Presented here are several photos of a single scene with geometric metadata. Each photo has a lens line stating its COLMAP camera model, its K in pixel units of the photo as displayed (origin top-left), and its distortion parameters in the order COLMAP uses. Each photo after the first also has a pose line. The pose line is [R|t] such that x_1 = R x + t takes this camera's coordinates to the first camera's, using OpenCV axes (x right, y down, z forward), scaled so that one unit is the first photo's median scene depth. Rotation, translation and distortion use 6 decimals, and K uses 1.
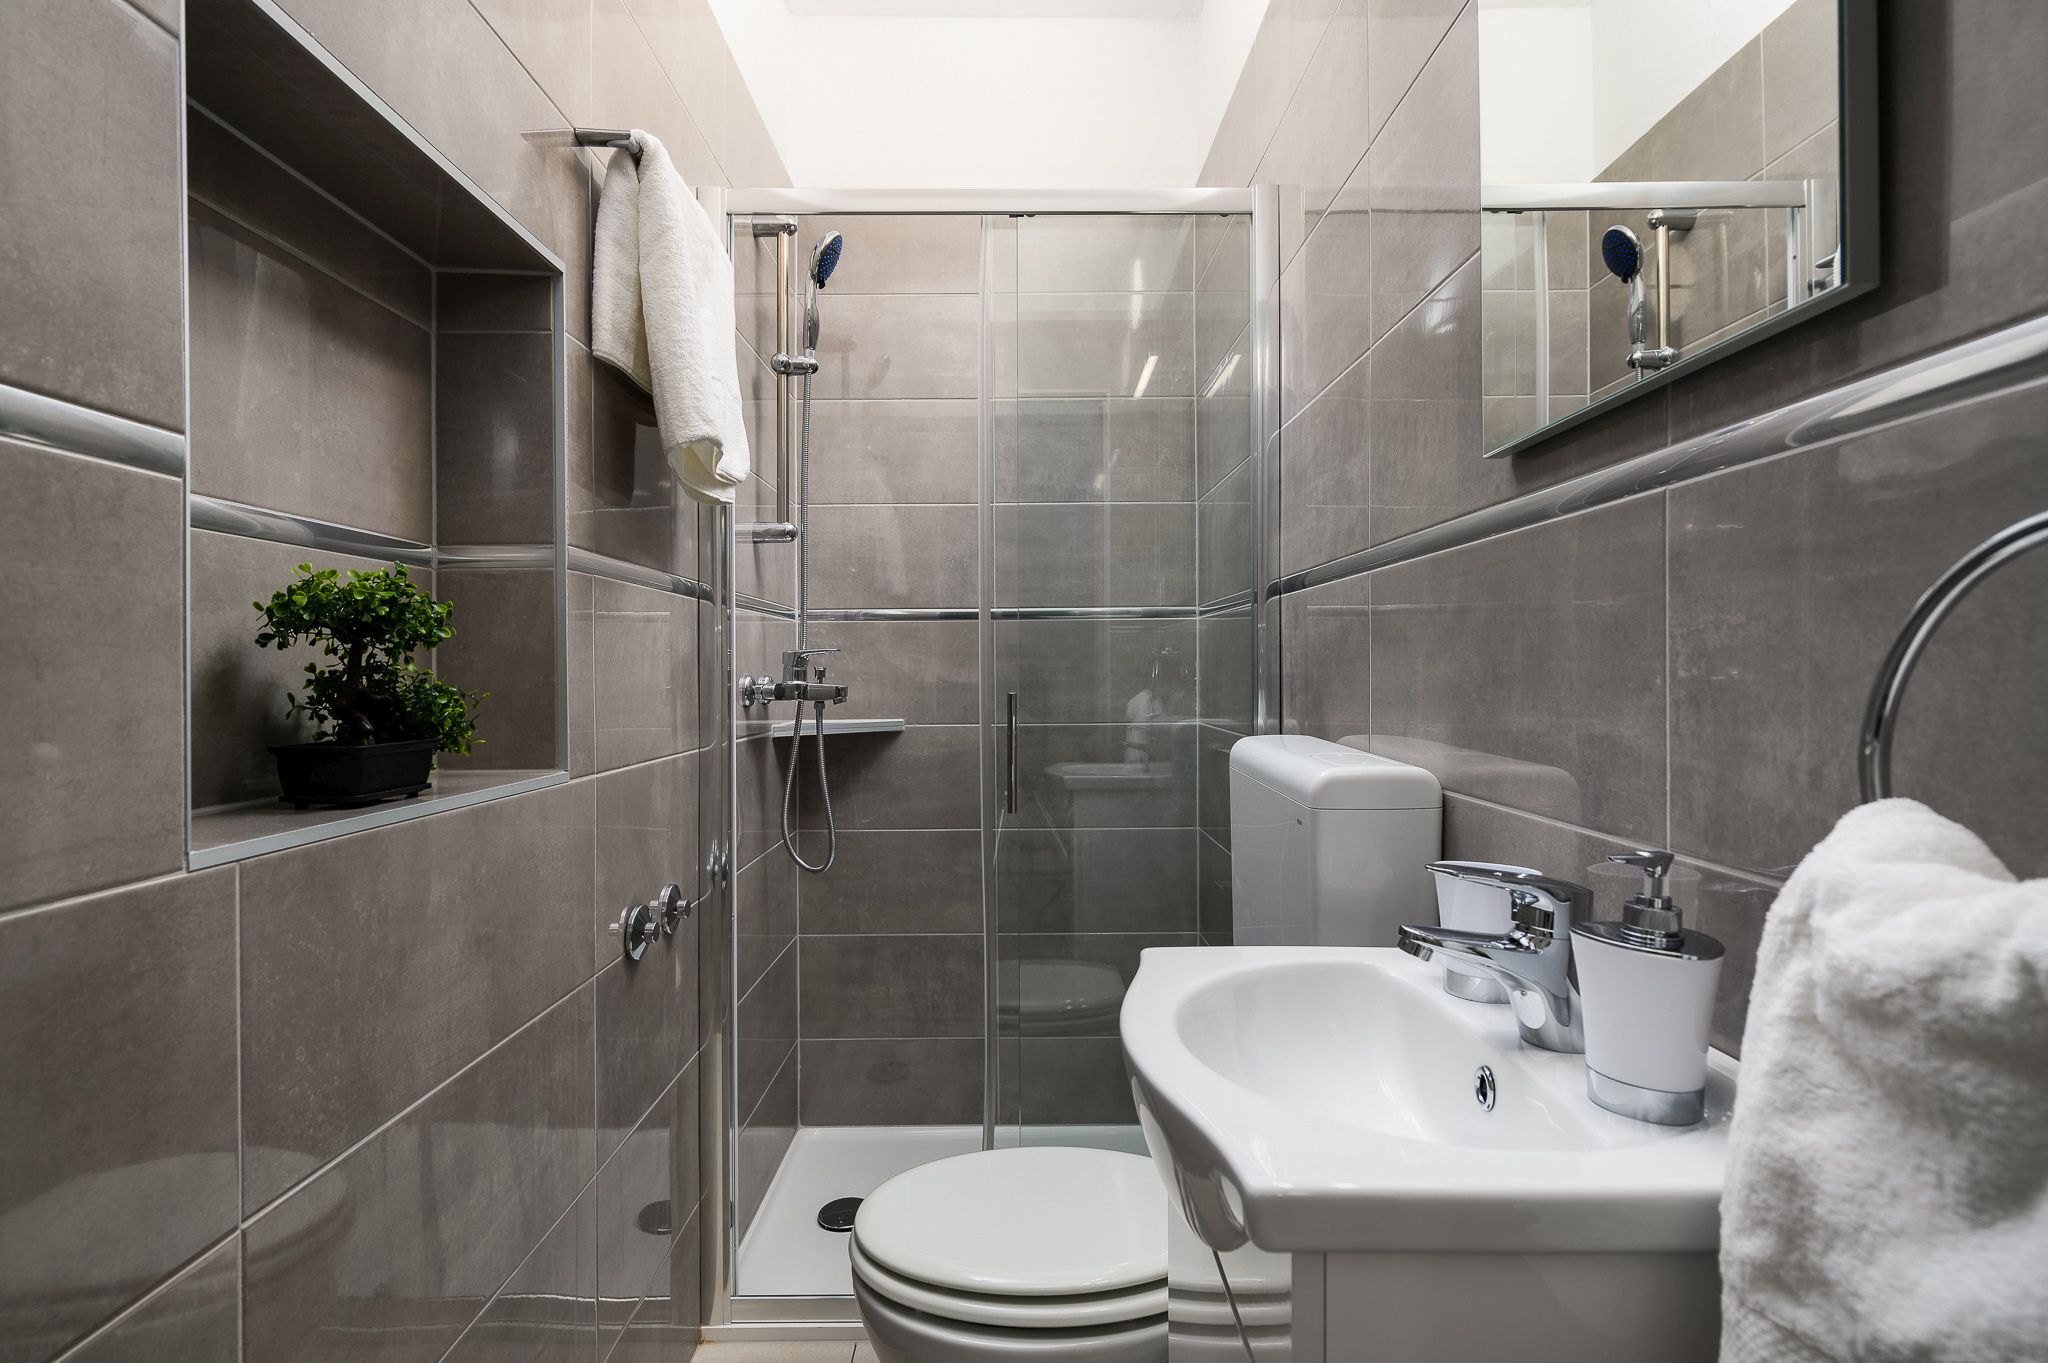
lens RADIAL K [[1060.7, 0, 1025.2], [0, 1060.7, 676.9], [0, 0, 1]] dist [-0.003722, -0.000105]
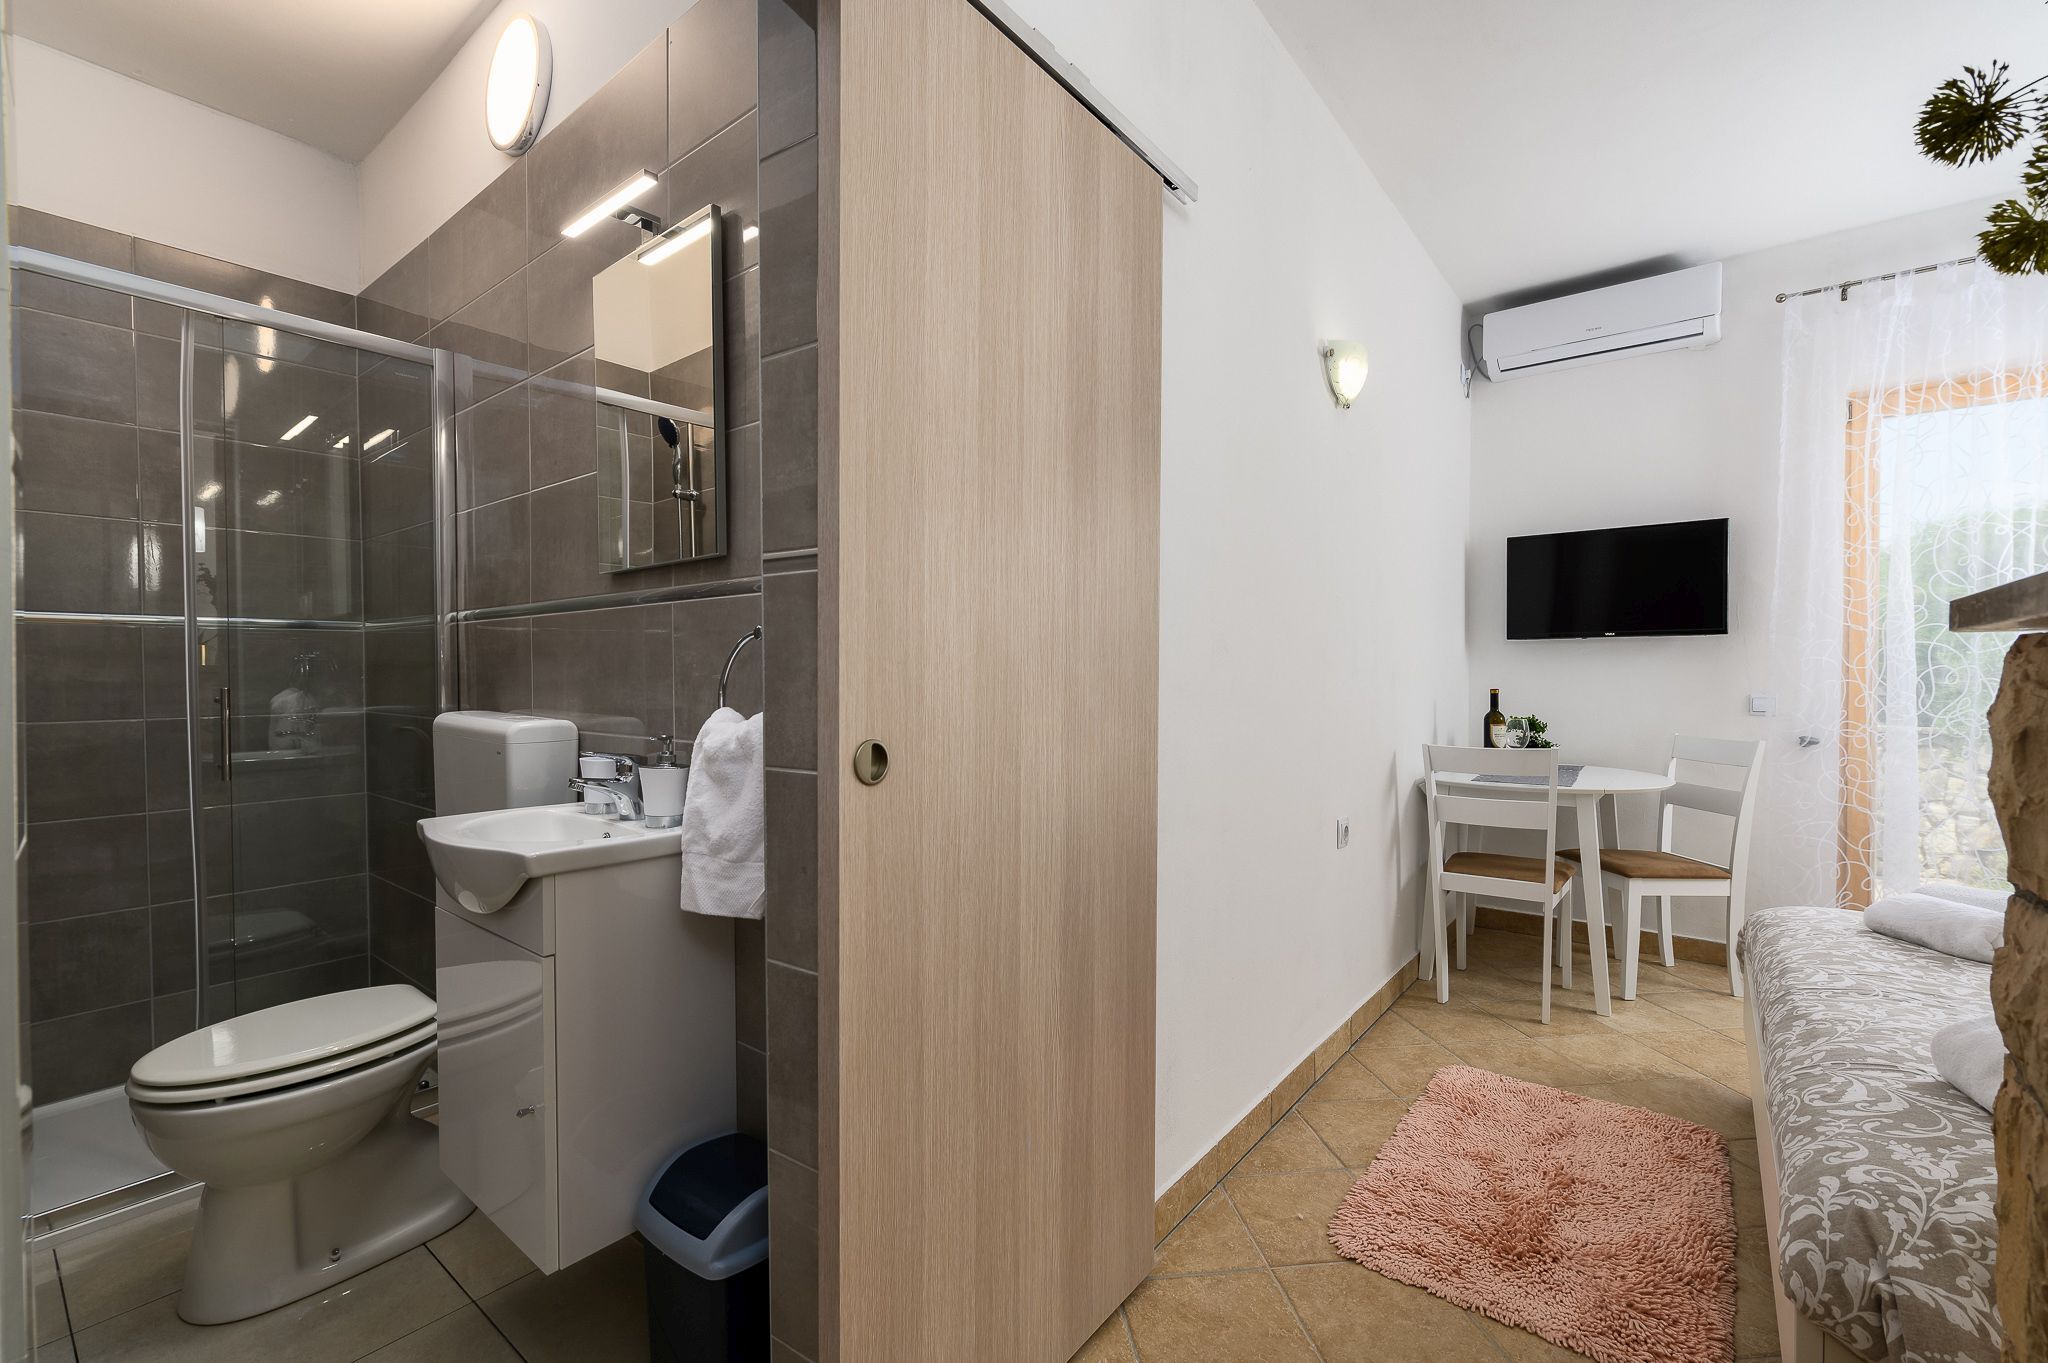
lens RADIAL K [[872.0, 0, 1017.5], [0, 872.0, 690.0], [0, 0, 1]] dist [0.000381, 0.000665]
pose [[0.641217, -0.017582, 0.767158, -0.499305], [0.004466, 0.999806, 0.019181, 0.002862], [-0.767347, -0.008873, 0.641171, -1.025292]]
